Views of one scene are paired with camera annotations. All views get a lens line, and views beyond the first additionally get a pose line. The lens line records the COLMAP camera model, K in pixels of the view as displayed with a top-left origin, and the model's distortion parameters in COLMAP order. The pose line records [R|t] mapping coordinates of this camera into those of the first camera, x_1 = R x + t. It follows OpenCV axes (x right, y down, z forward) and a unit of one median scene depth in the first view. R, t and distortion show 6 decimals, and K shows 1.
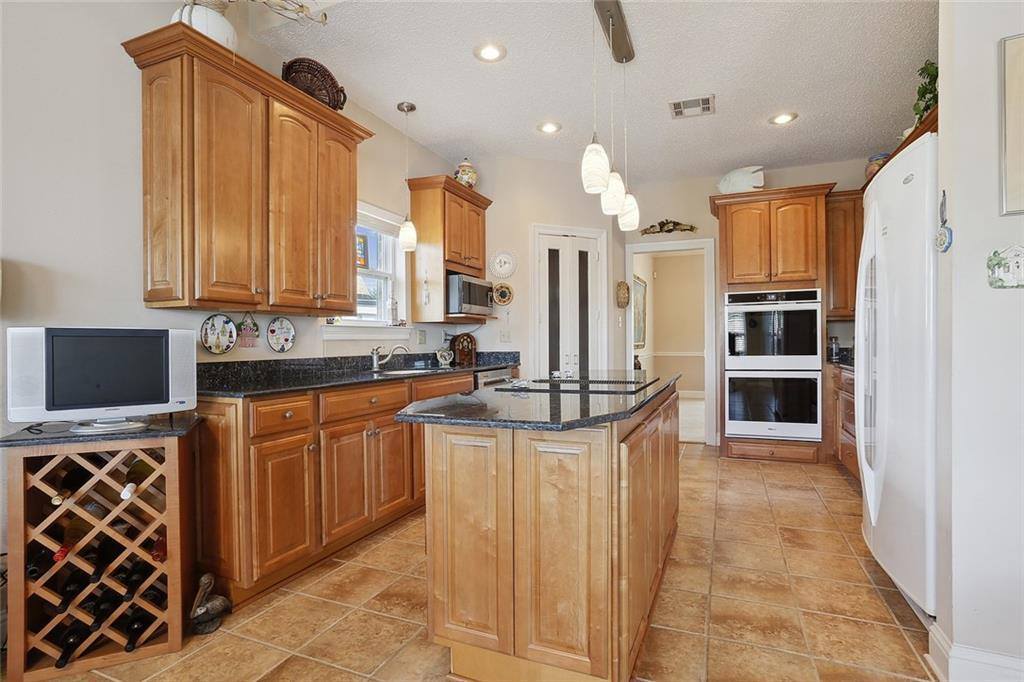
lens RADIAL K [[509.3, 0, 511.7], [0, 509.3, 343.6], [0, 0, 1]] dist [-0.014310, 0.007146]
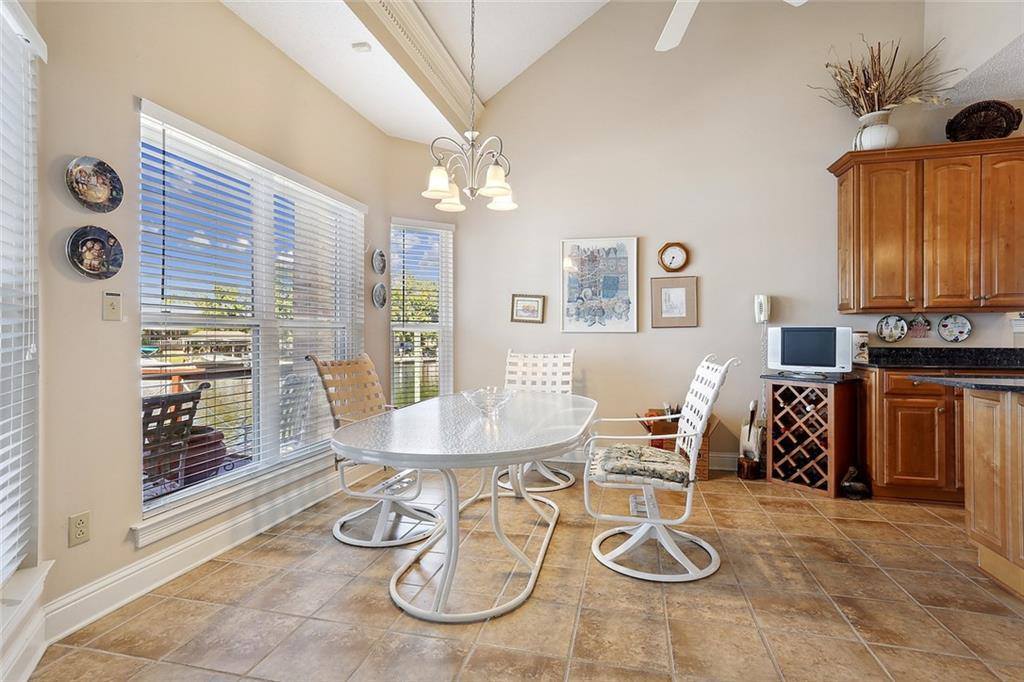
lens RADIAL K [[509.3, 0, 508.8], [0, 509.3, 337.5], [0, 0, 1]] dist [-0.014310, 0.007146]
pose [[0.171811, 0.011042, -0.985068, 0.964684], [-0.007288, 0.999924, 0.009938, 0.001116], [0.985103, 0.005472, 0.171879, -0.503202]]
